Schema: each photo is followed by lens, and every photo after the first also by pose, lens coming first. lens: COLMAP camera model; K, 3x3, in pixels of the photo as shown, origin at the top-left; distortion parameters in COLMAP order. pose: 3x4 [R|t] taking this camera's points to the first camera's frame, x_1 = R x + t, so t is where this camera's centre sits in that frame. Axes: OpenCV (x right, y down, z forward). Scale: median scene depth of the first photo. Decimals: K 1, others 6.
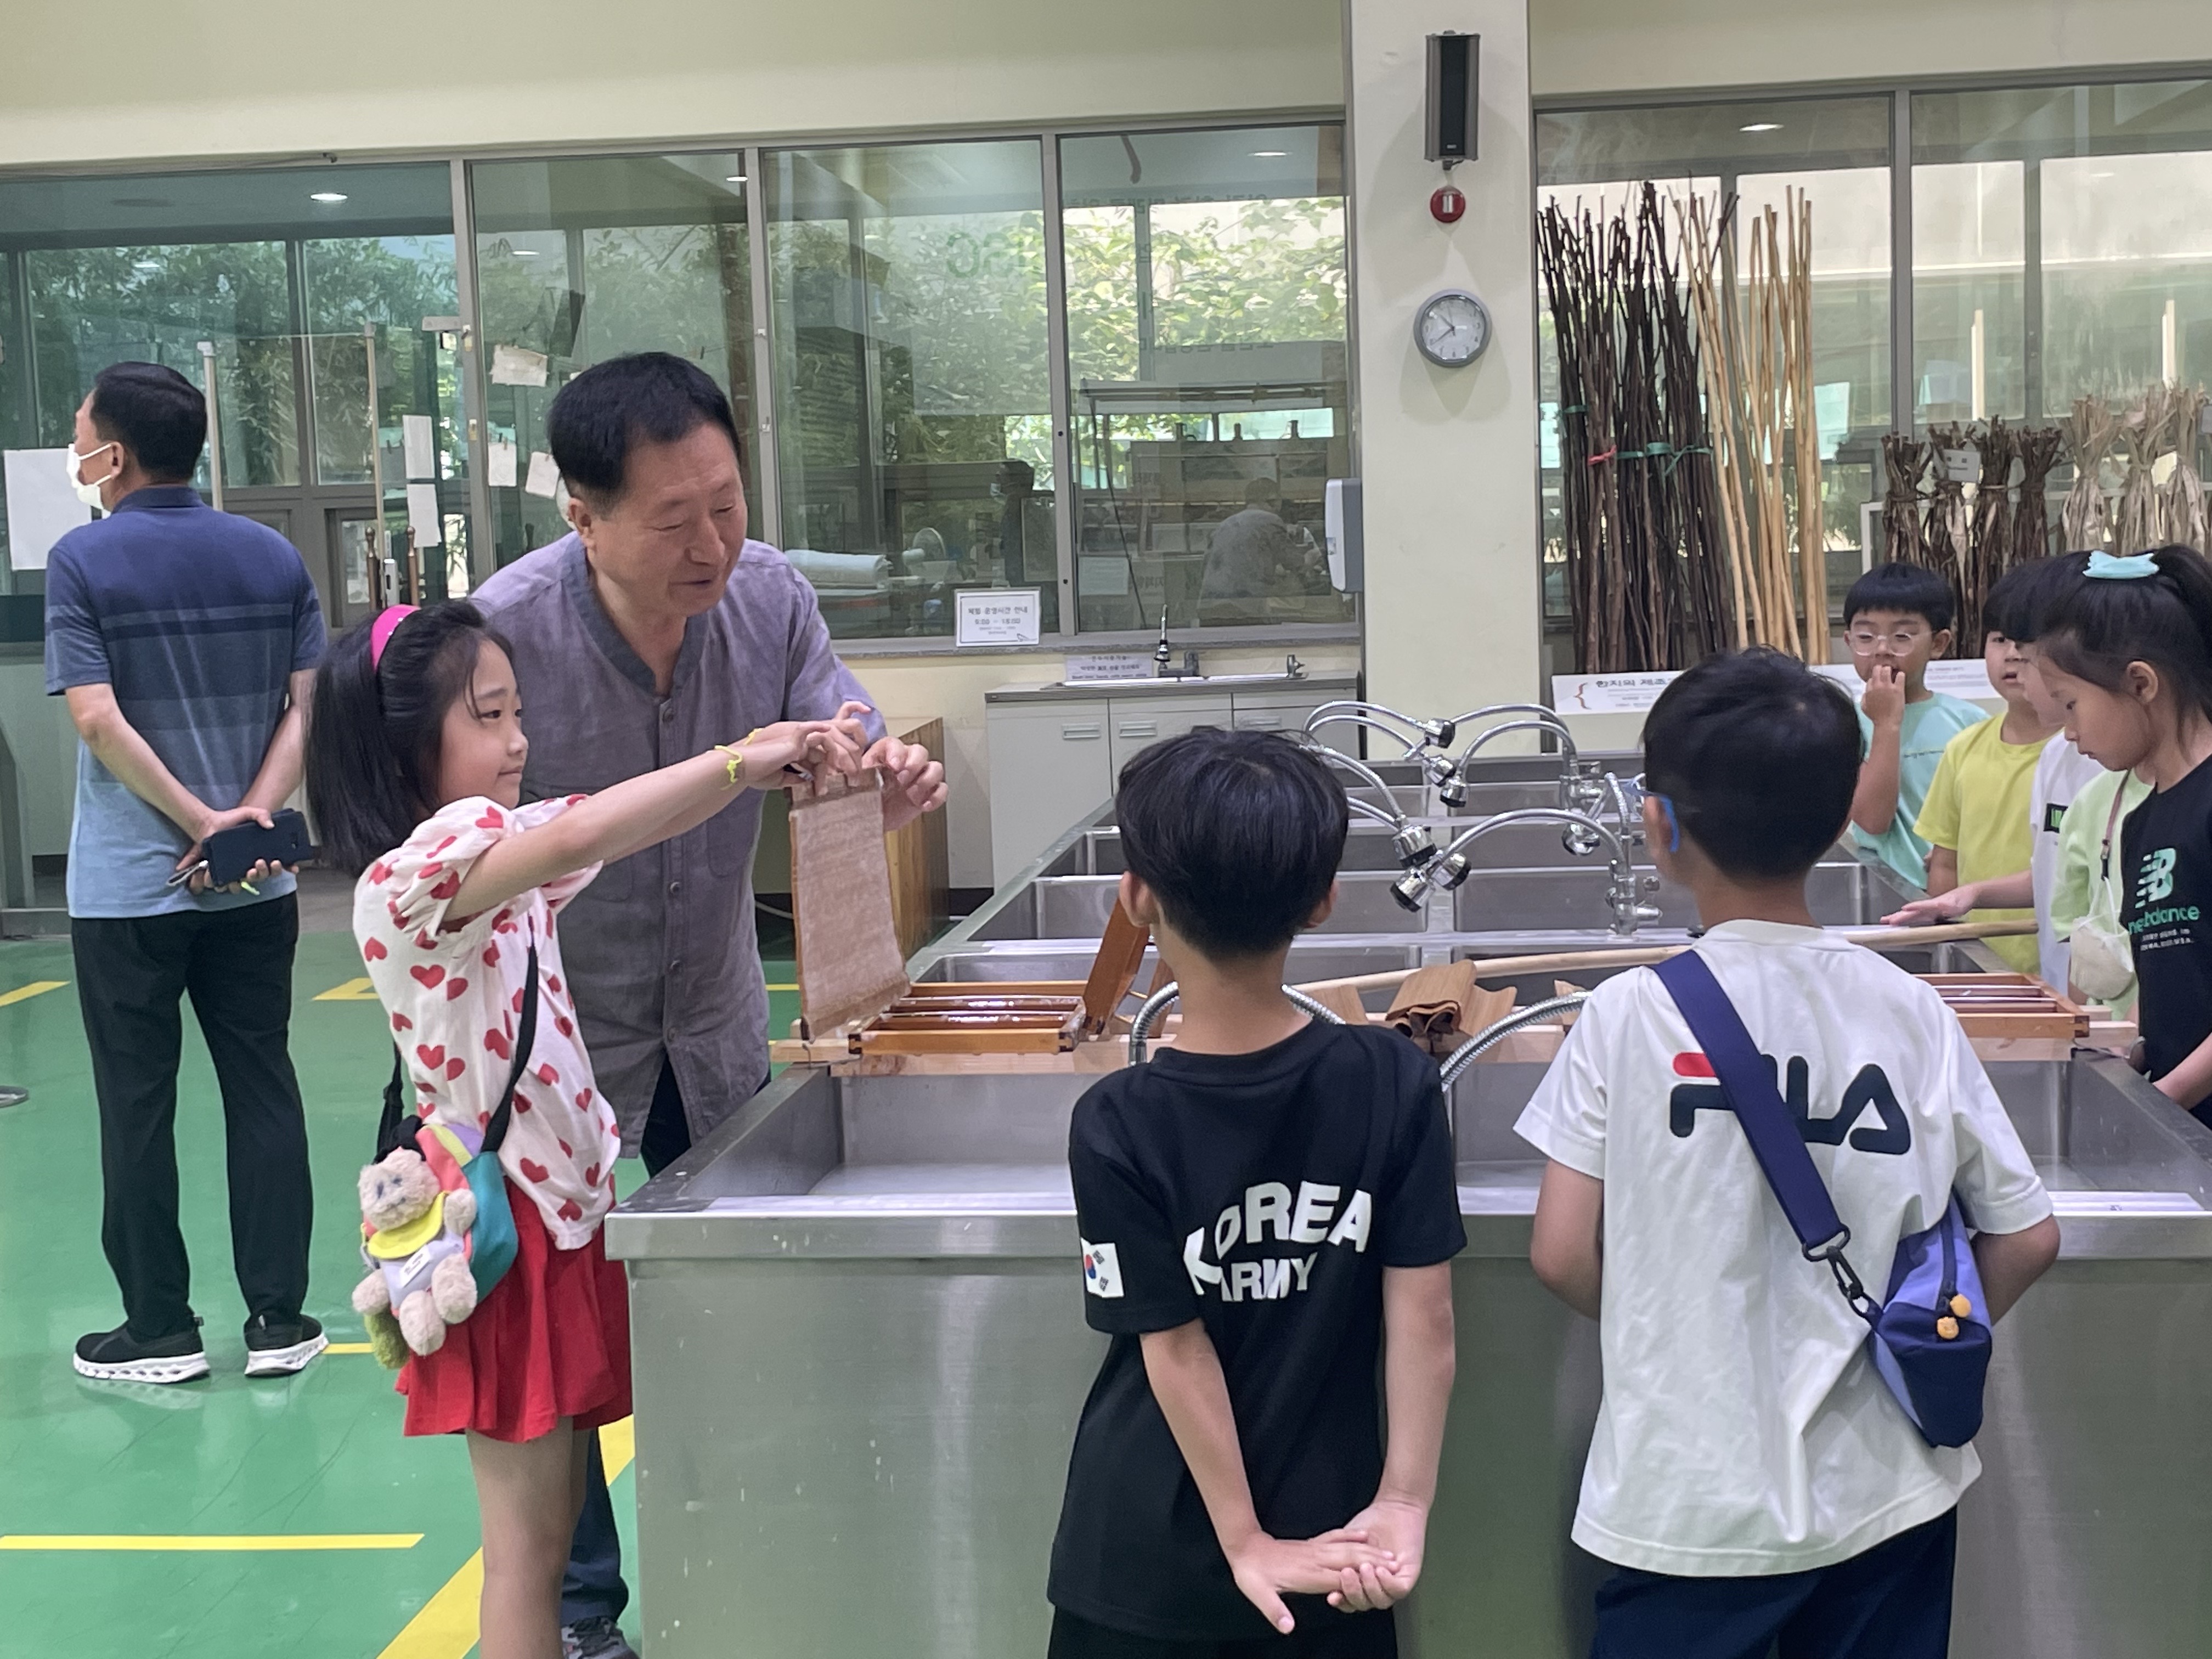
lens RADIAL K [[3148.3, 0, 1099.6], [0, 3148.3, 839.4], [0, 0, 1]] dist [-0.007830, 0.000000]
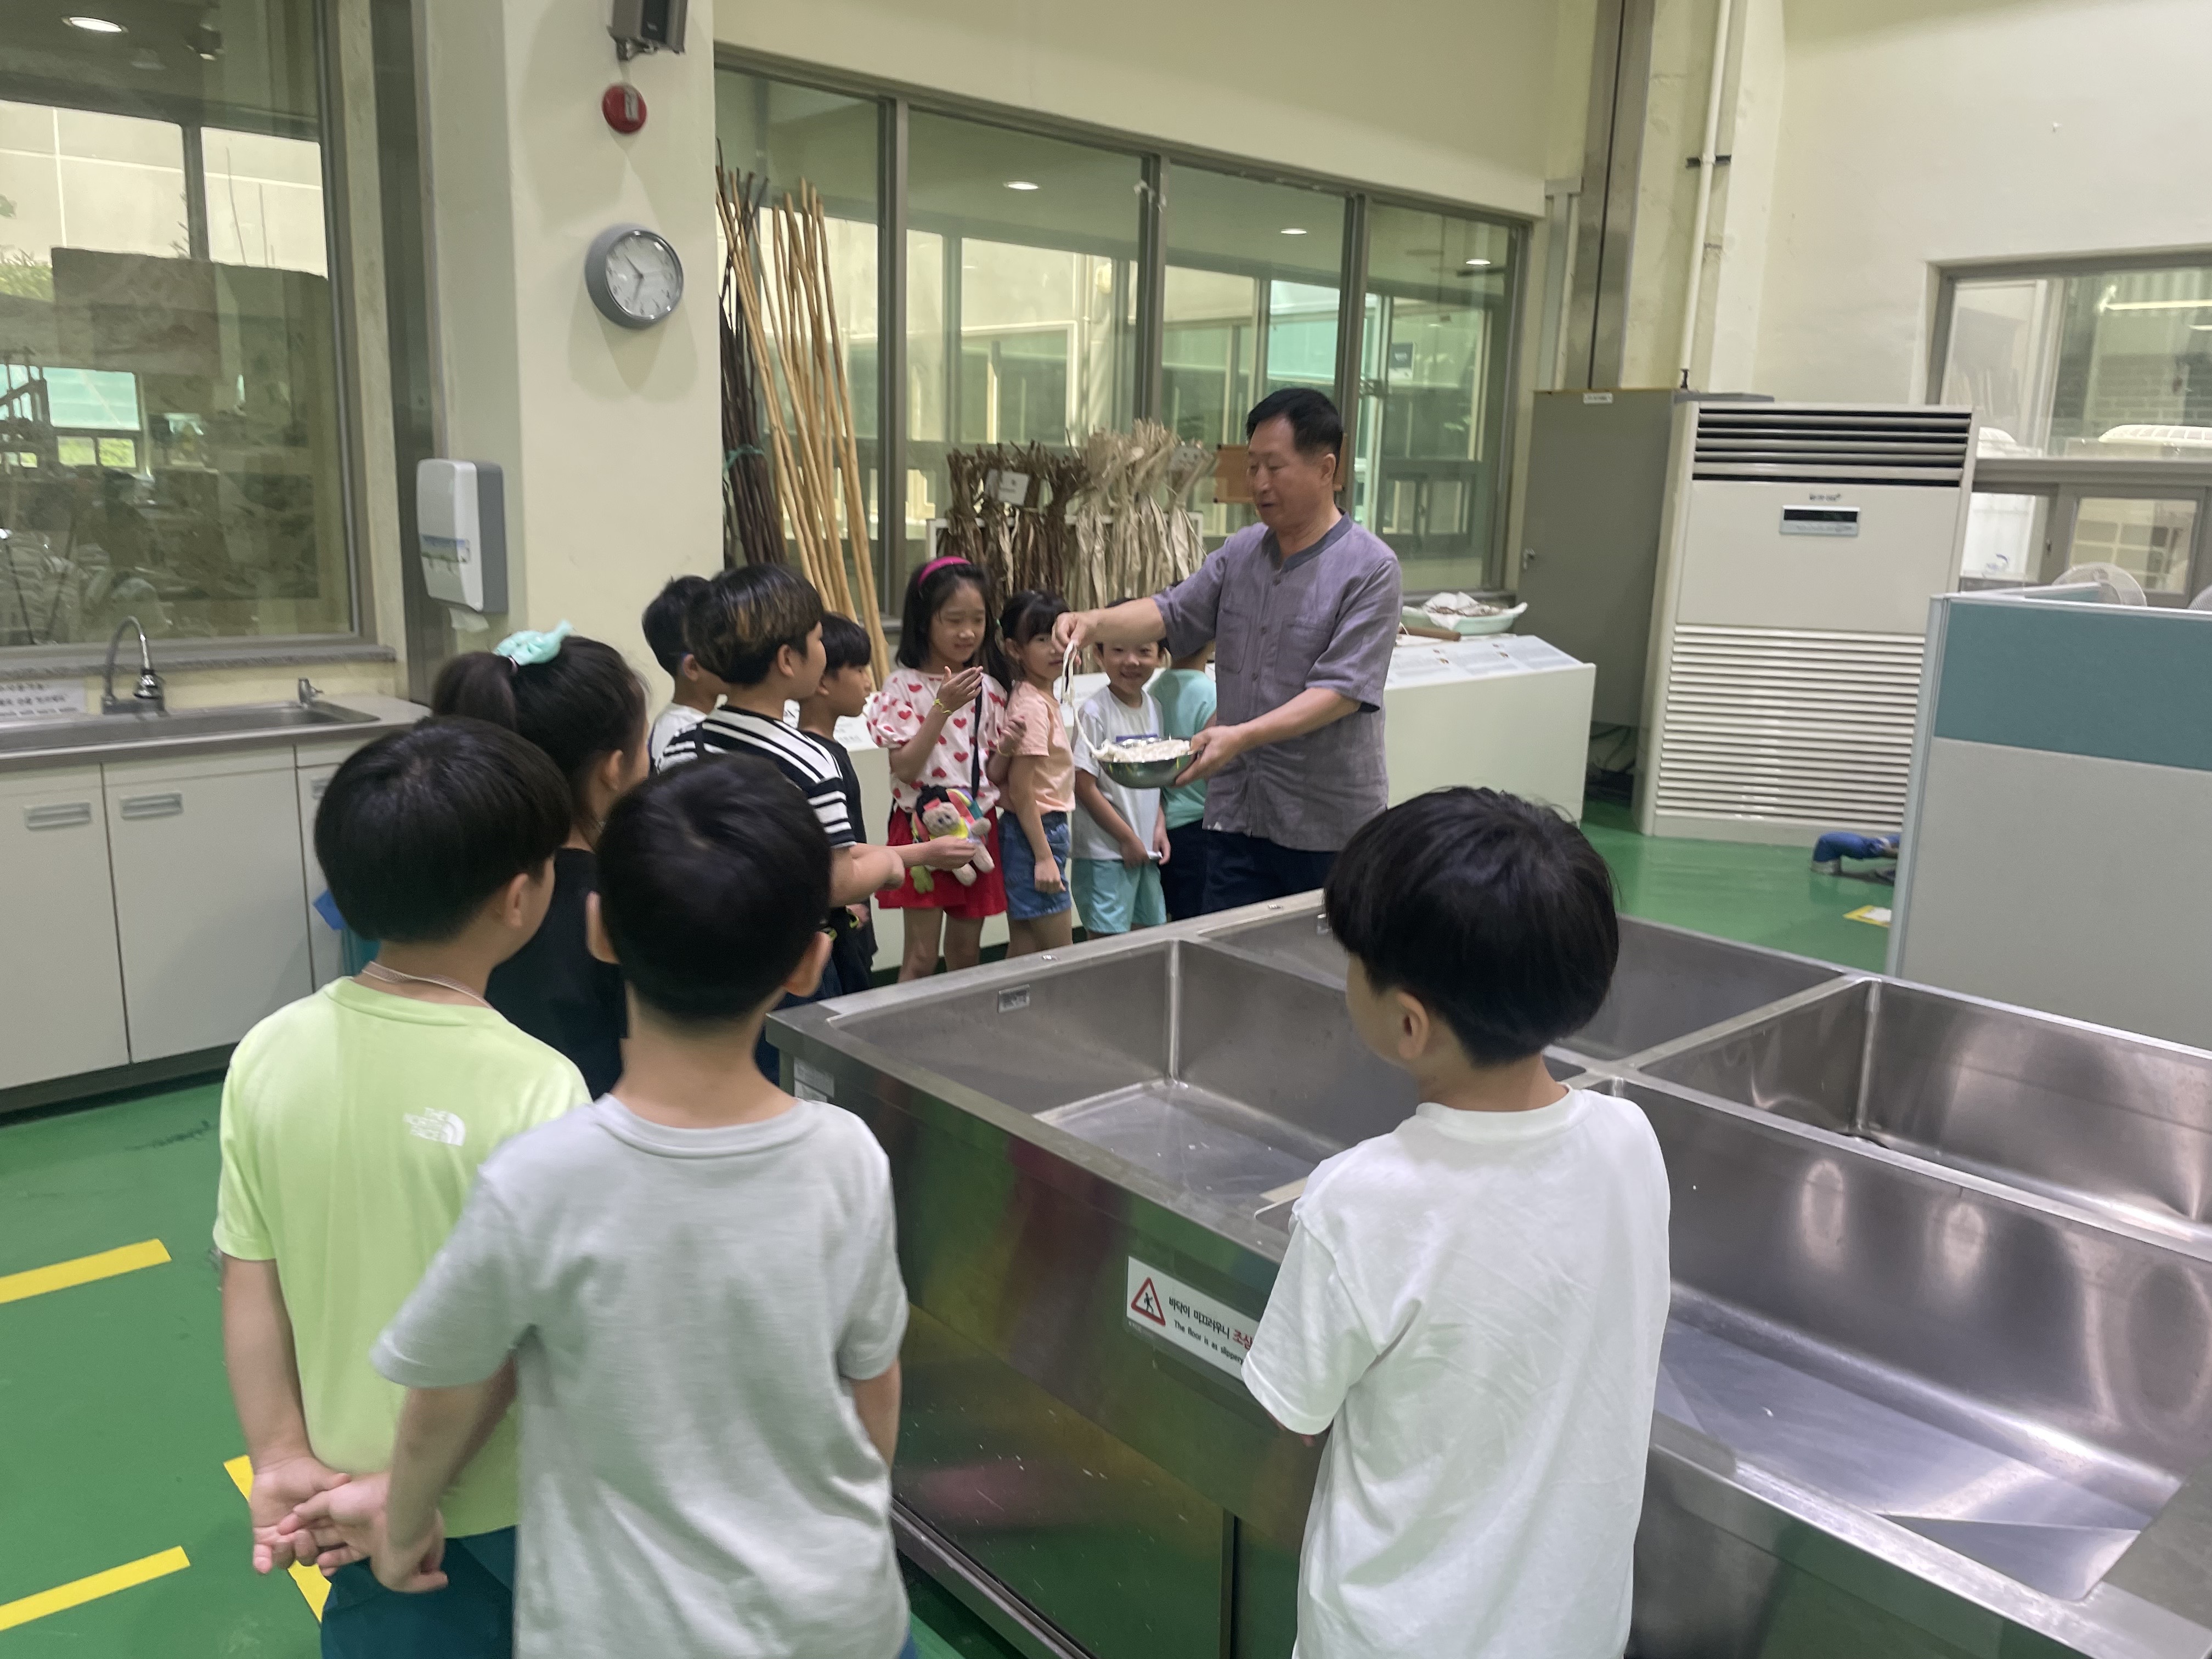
lens RADIAL K [[1675.2, 0, 1099.2], [0, 1675.2, 822.1], [0, 0, 1]] dist [0.056615, -0.050239]
pose [[0.680544, -0.091277, 0.726999, -0.120485], [0.028405, 0.994751, 0.098304, -0.062236], [-0.732156, -0.046250, 0.679565, 0.593013]]
